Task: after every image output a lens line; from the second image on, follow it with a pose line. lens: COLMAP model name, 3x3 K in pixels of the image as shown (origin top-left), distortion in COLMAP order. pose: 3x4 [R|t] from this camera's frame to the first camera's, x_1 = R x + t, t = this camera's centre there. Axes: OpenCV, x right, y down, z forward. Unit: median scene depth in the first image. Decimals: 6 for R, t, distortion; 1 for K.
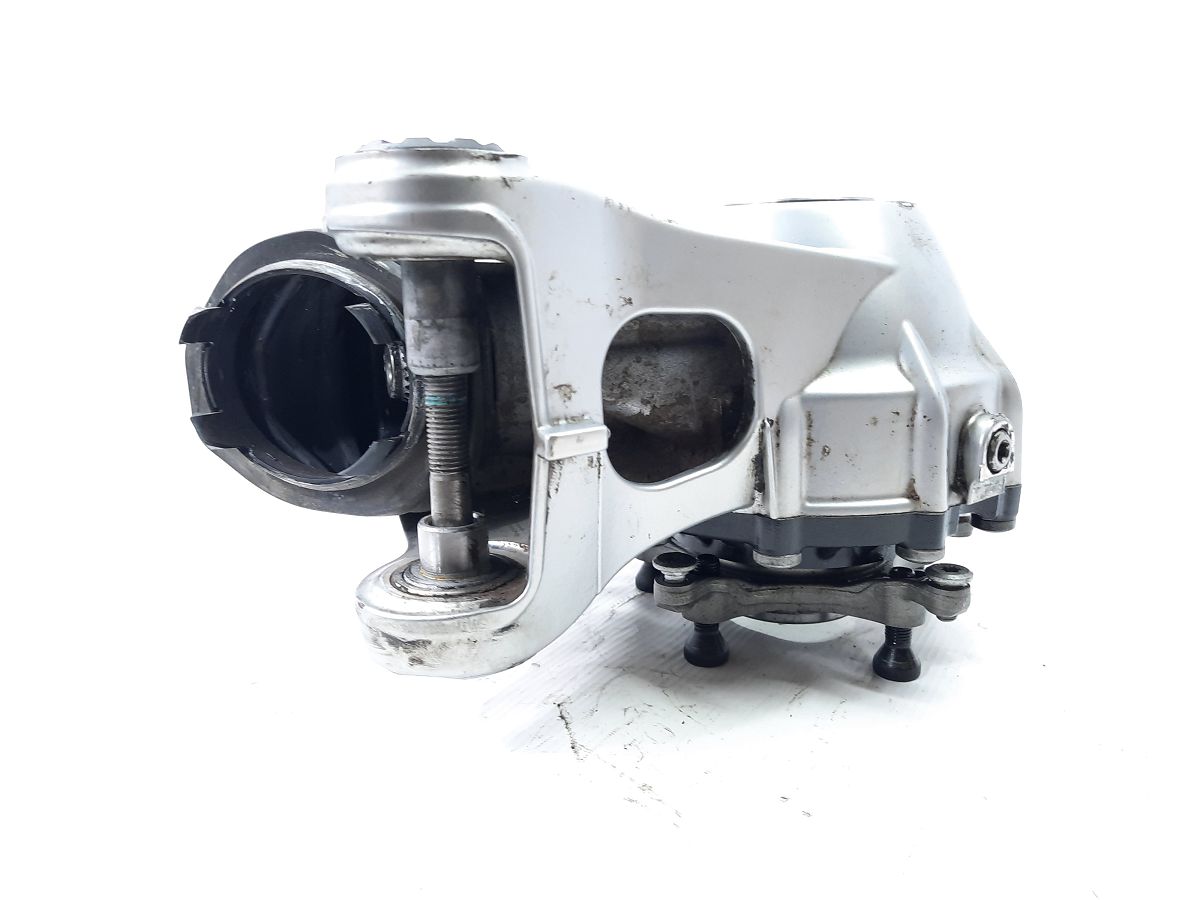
lens RADIAL K [[889.8, 0, 600.9], [0, 889.8, 451.7], [0, 0, 1]] dist [0.003865, -0.033850]
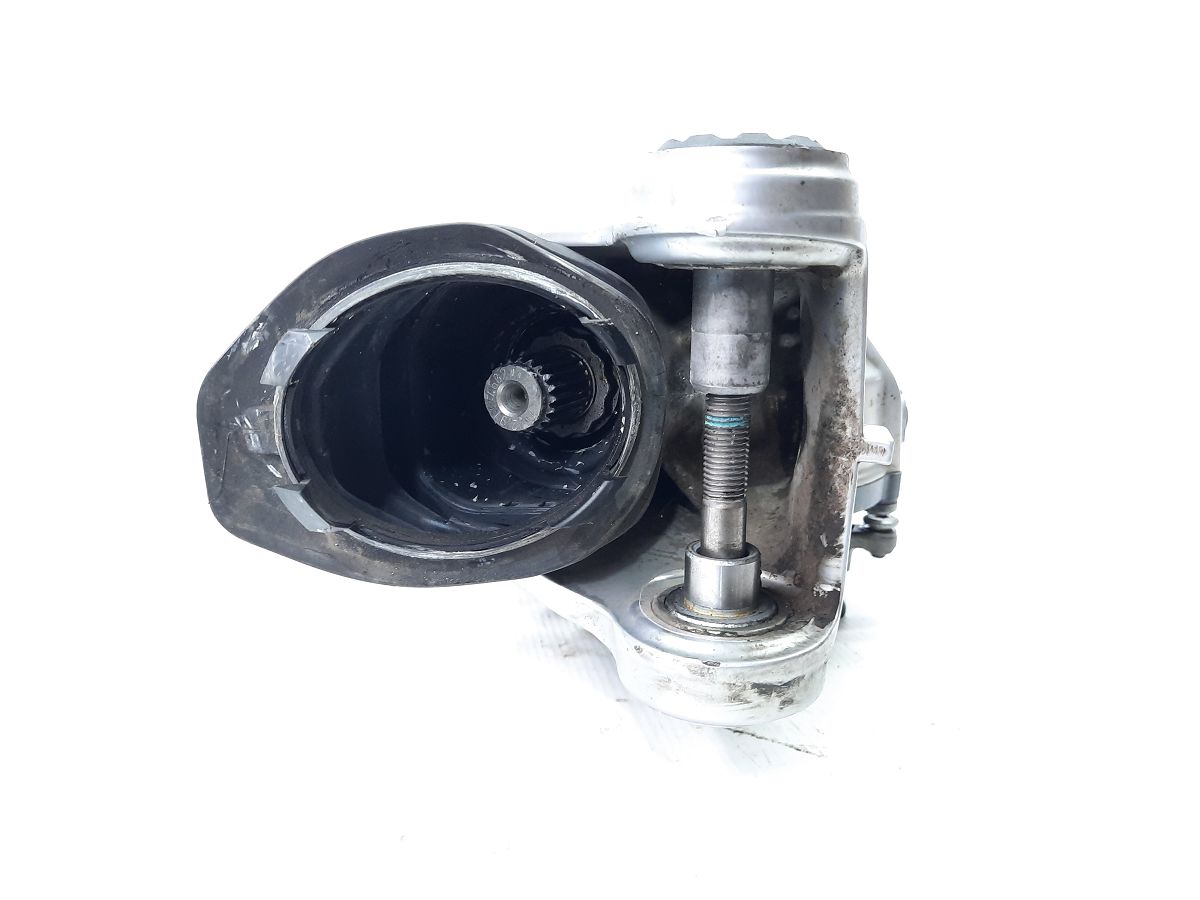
lens RADIAL K [[889.8, 0, 606.8], [0, 889.8, 443.8], [0, 0, 1]] dist [0.003865, -0.033850]
pose [[0.735780, -0.123544, 0.665856, -0.768684], [0.125099, 0.991093, 0.045653, -0.079979], [-0.665566, 0.049707, 0.744682, 0.351022]]
